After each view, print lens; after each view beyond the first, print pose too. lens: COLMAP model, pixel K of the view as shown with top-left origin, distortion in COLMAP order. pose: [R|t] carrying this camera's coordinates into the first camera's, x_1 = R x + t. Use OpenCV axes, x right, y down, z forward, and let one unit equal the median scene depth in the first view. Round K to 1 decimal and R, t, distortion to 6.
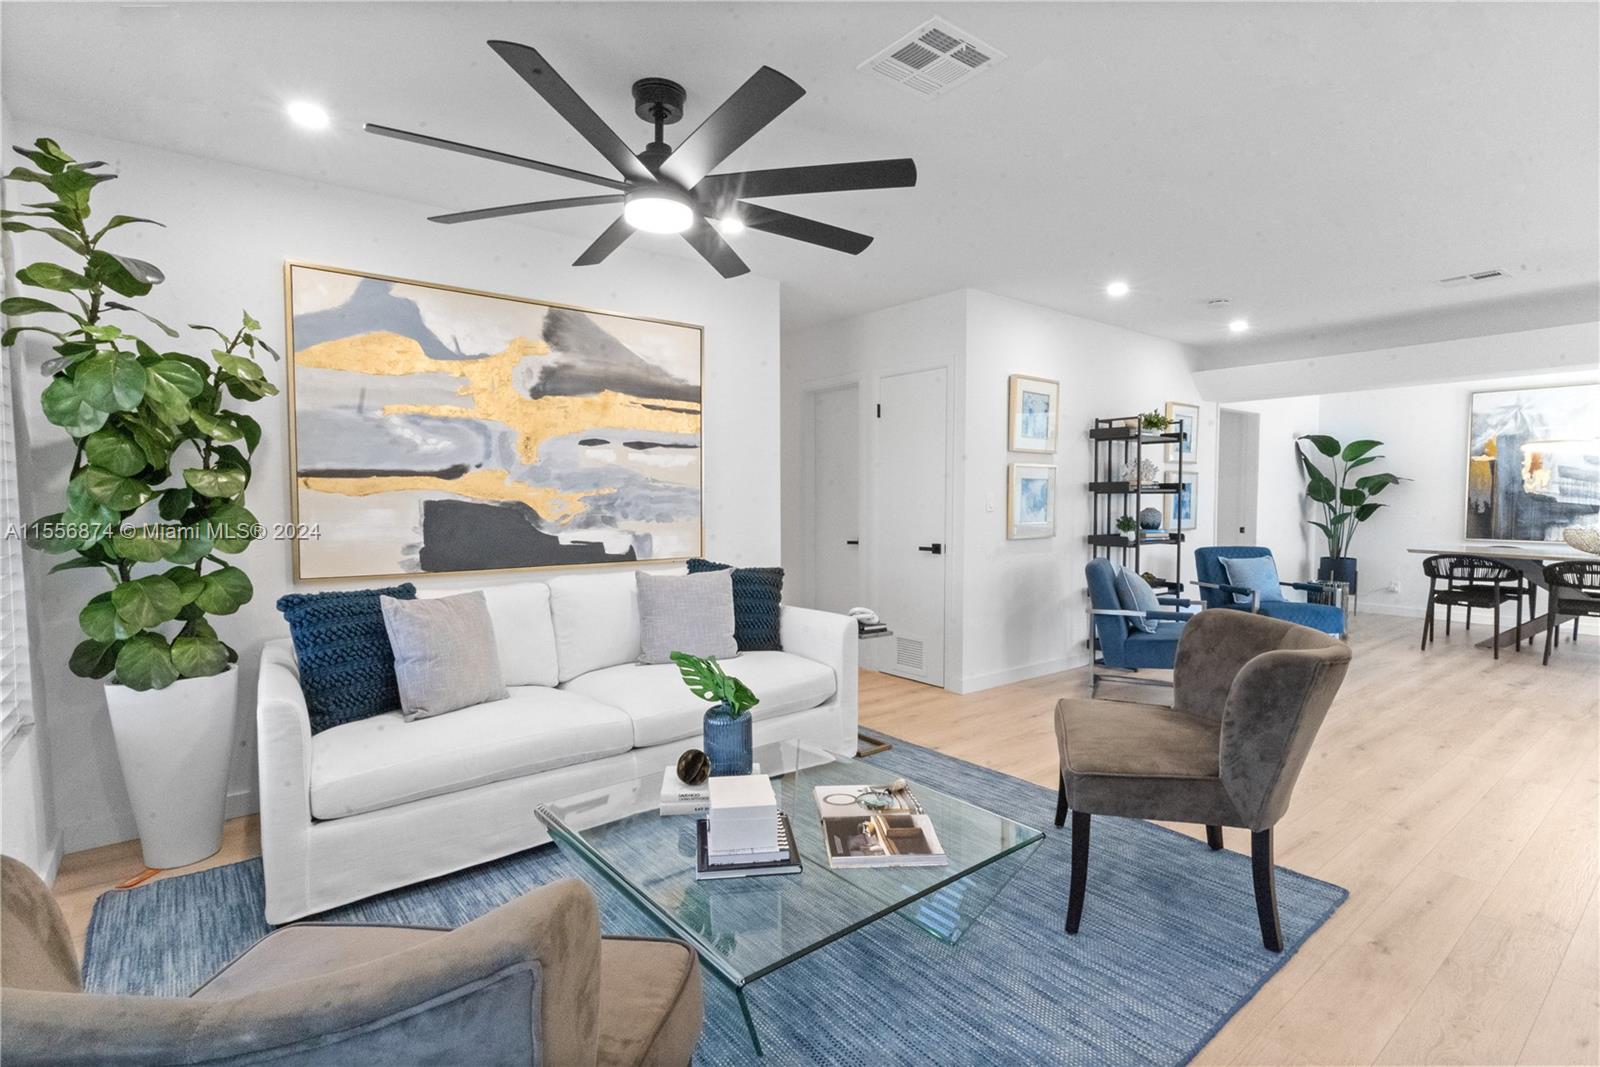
lens RADIAL K [[777.8, 0, 799.0], [0, 777.8, 536.0], [0, 0, 1]] dist [-0.000218, -0.000156]
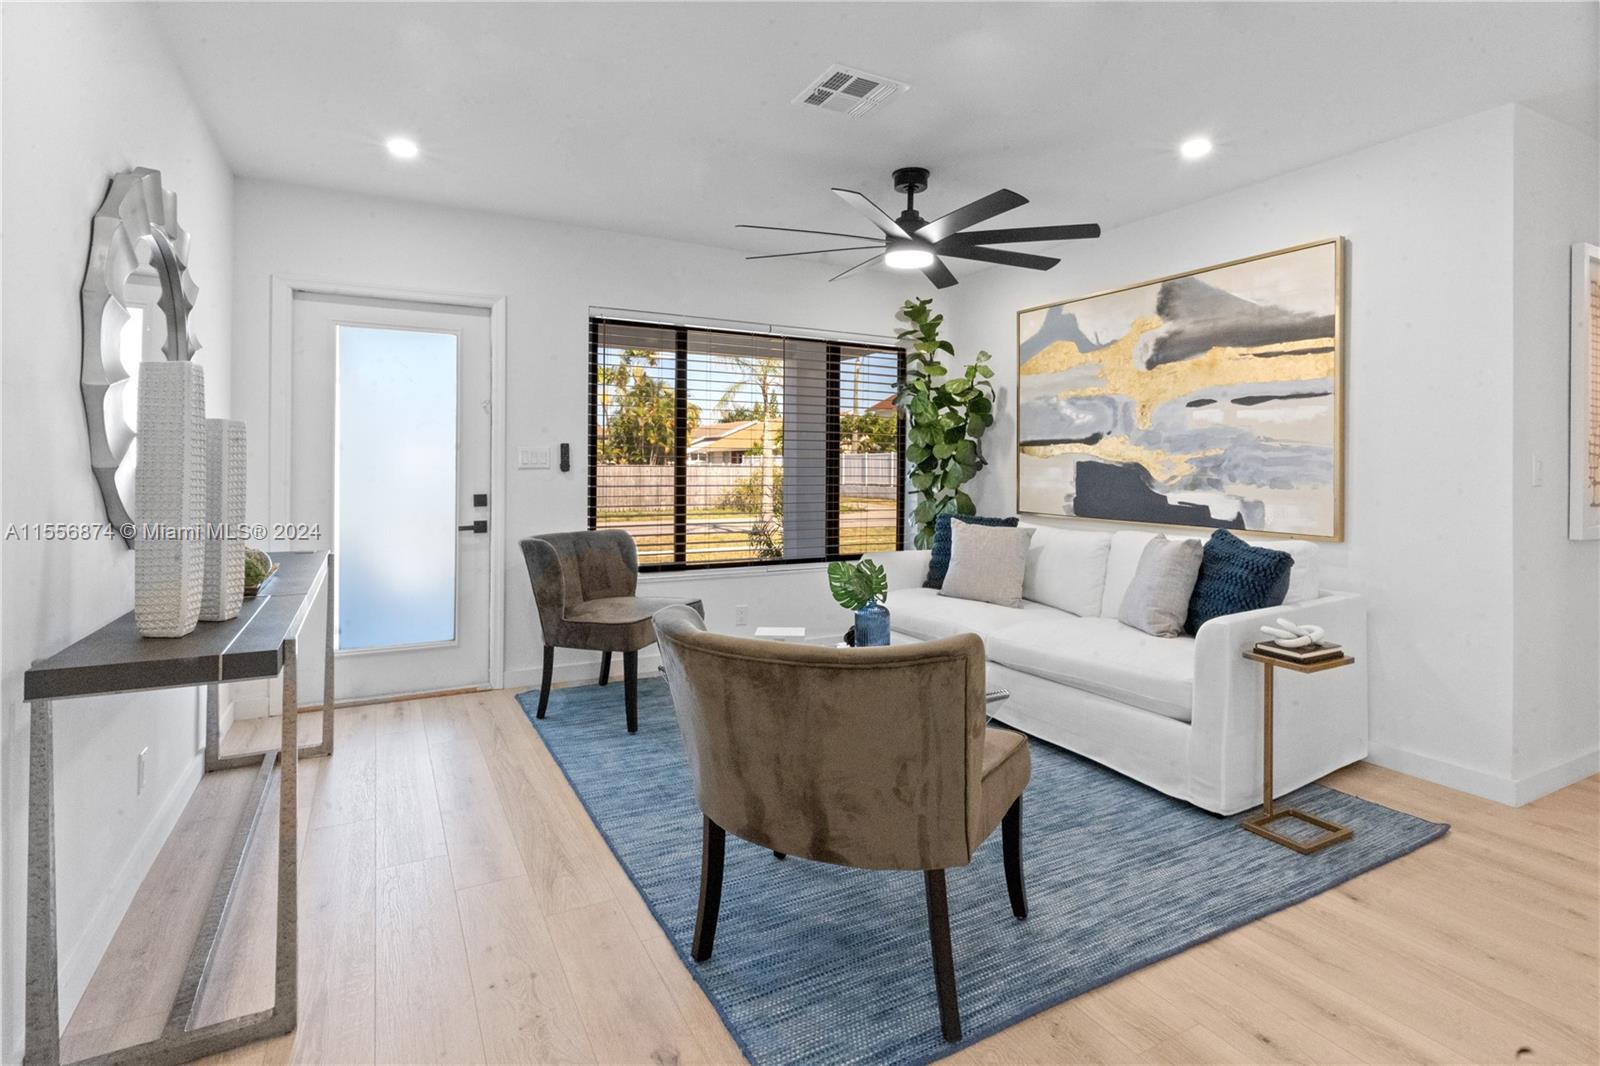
lens RADIAL K [[777.8, 0, 776.6], [0, 777.8, 462.0], [0, 0, 1]] dist [-0.000218, -0.000156]
pose [[-0.198920, -0.002224, -0.980013, 0.827897], [-0.056814, 0.998342, 0.009266, -0.025550], [0.978368, 0.057521, -0.198717, 0.695296]]
